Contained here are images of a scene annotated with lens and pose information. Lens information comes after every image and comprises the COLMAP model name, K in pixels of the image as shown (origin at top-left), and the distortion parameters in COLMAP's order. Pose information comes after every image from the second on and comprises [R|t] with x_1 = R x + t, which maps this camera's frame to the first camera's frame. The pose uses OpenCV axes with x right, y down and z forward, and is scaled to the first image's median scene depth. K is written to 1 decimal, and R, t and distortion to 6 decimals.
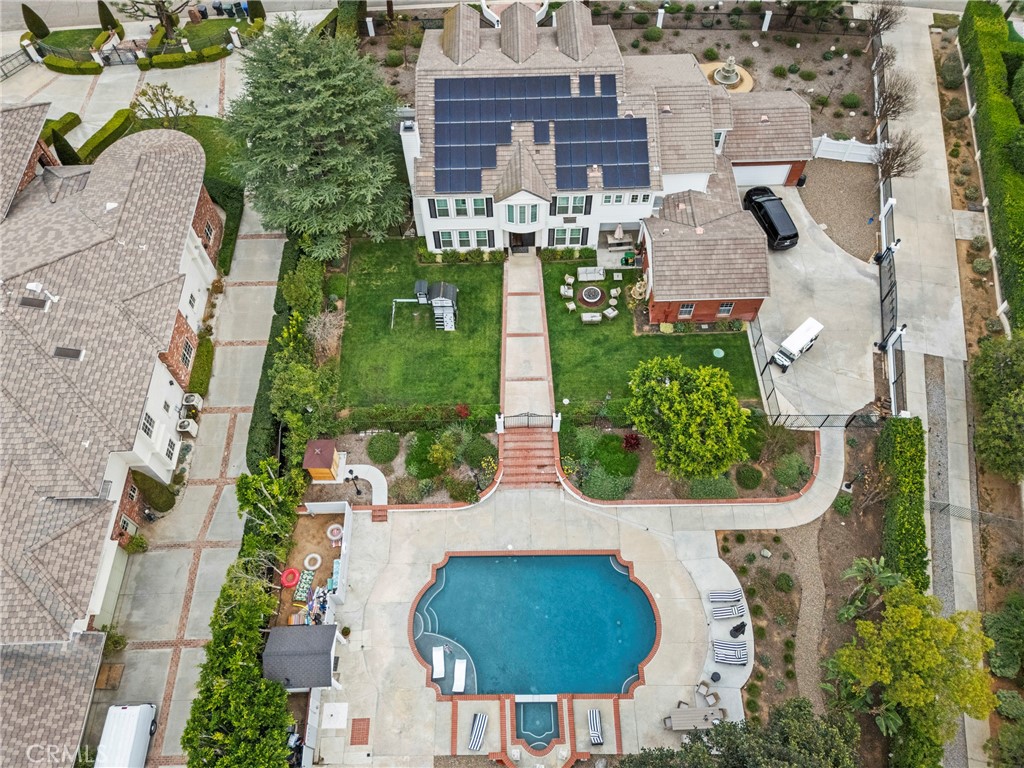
lens RADIAL K [[749.8, 0, 512.0], [0, 749.8, 384.0], [0, 0, 1]] dist [0.089890, -0.083965]
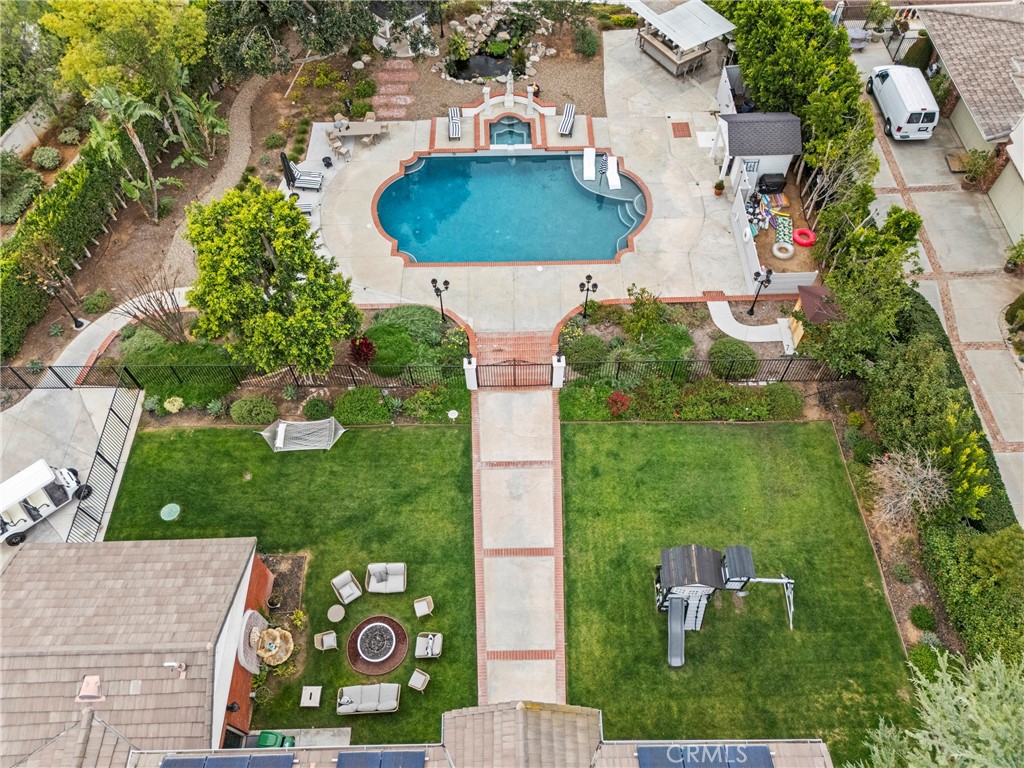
lens RADIAL K [[749.8, 0, 512.0], [0, 749.8, 384.0], [0, 0, 1]] dist [0.089890, -0.083965]
pose [[-0.999535, 0.013682, 0.027243, 0.005931], [0.018517, -0.437409, 0.899072, -0.490452], [0.024217, 0.899158, 0.436953, 0.667182]]
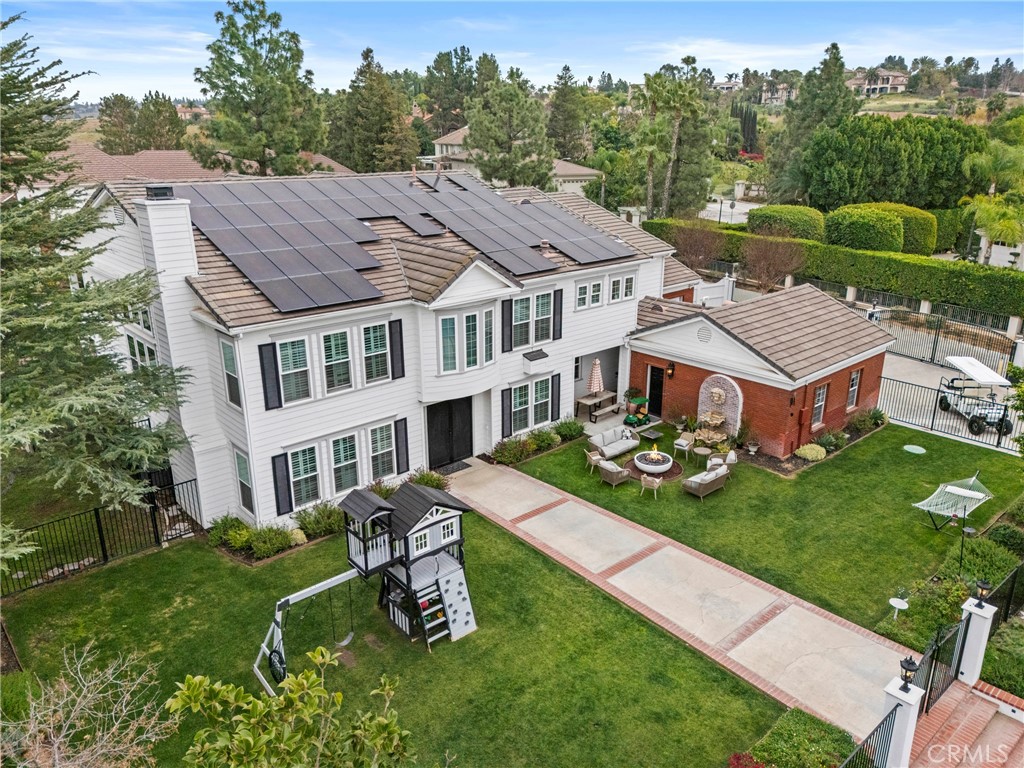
lens RADIAL K [[749.8, 0, 512.0], [0, 749.8, 384.0], [0, 0, 1]] dist [0.089890, -0.083965]
pose [[0.760769, -0.199445, 0.617619, -0.251229], [0.552167, 0.699010, -0.454419, 0.012922], [-0.341090, 0.686737, 0.641911, 0.716172]]
